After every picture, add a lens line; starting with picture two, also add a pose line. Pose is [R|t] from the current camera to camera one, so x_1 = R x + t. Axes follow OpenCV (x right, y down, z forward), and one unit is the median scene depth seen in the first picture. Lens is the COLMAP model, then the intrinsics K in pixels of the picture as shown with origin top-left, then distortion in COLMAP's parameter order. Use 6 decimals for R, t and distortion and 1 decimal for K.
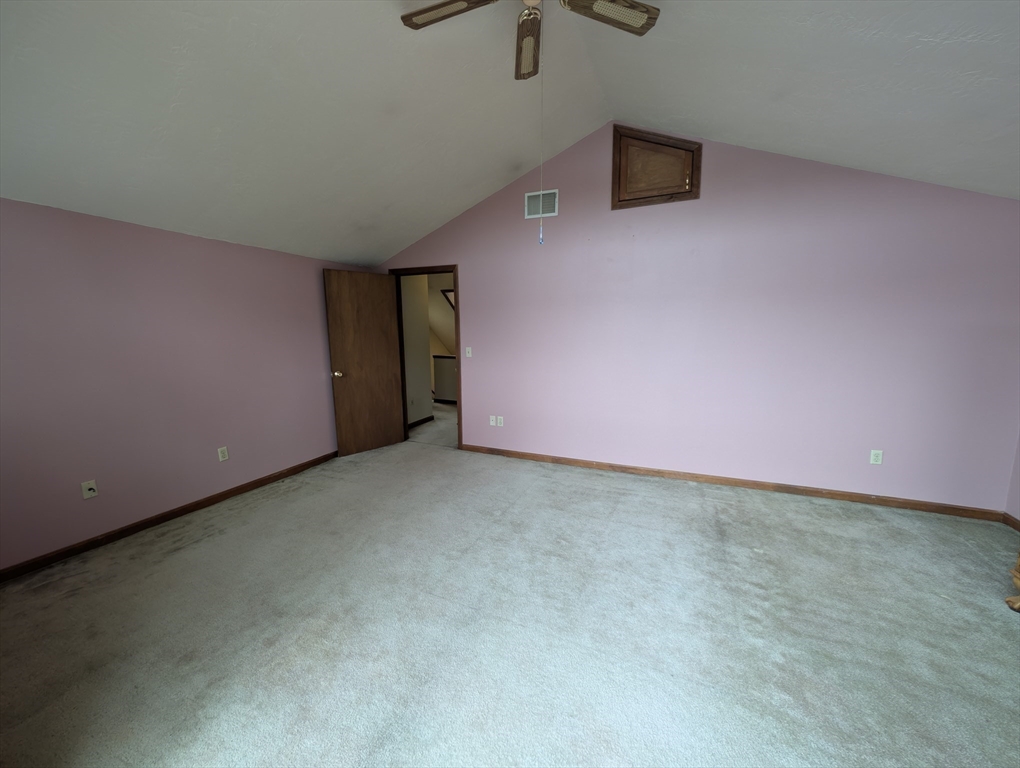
lens RADIAL K [[386.2, 0, 512.4], [0, 386.2, 386.6], [0, 0, 1]] dist [0.000849, 0.000345]
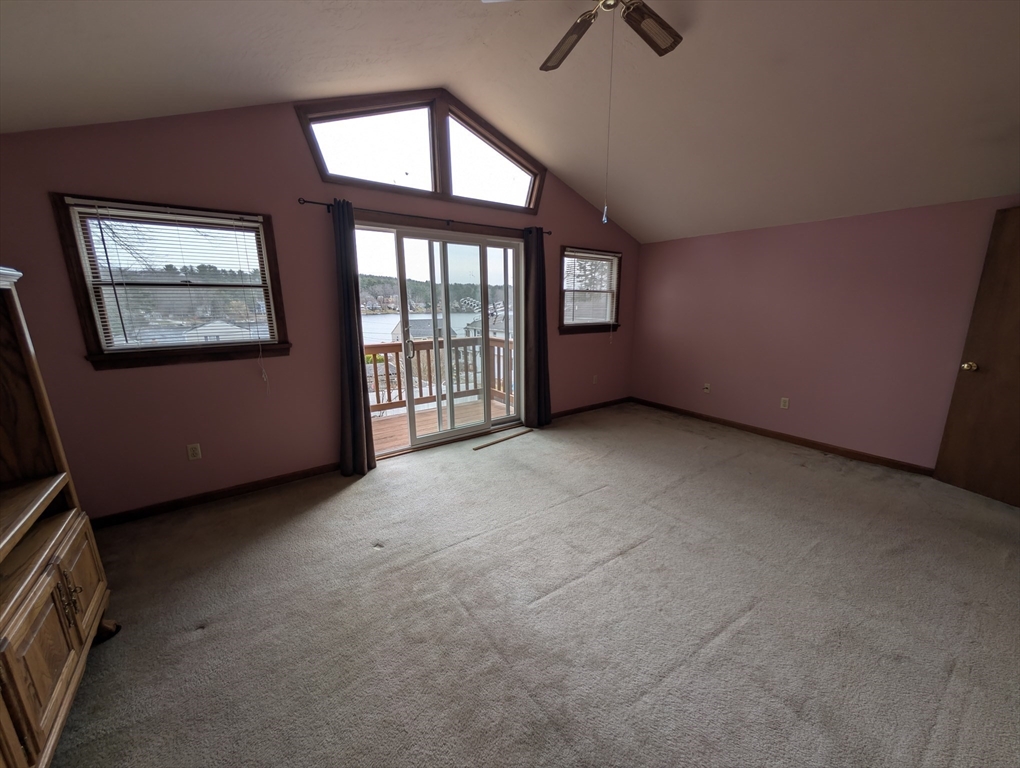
lens RADIAL K [[386.2, 0, 512.4], [0, 386.2, 386.6], [0, 0, 1]] dist [0.000849, 0.000345]
pose [[-0.517378, 0.197857, -0.832570, 0.628336], [-0.112676, 0.948684, 0.295470, -0.125881], [0.848307, 0.246680, -0.468535, 0.723137]]
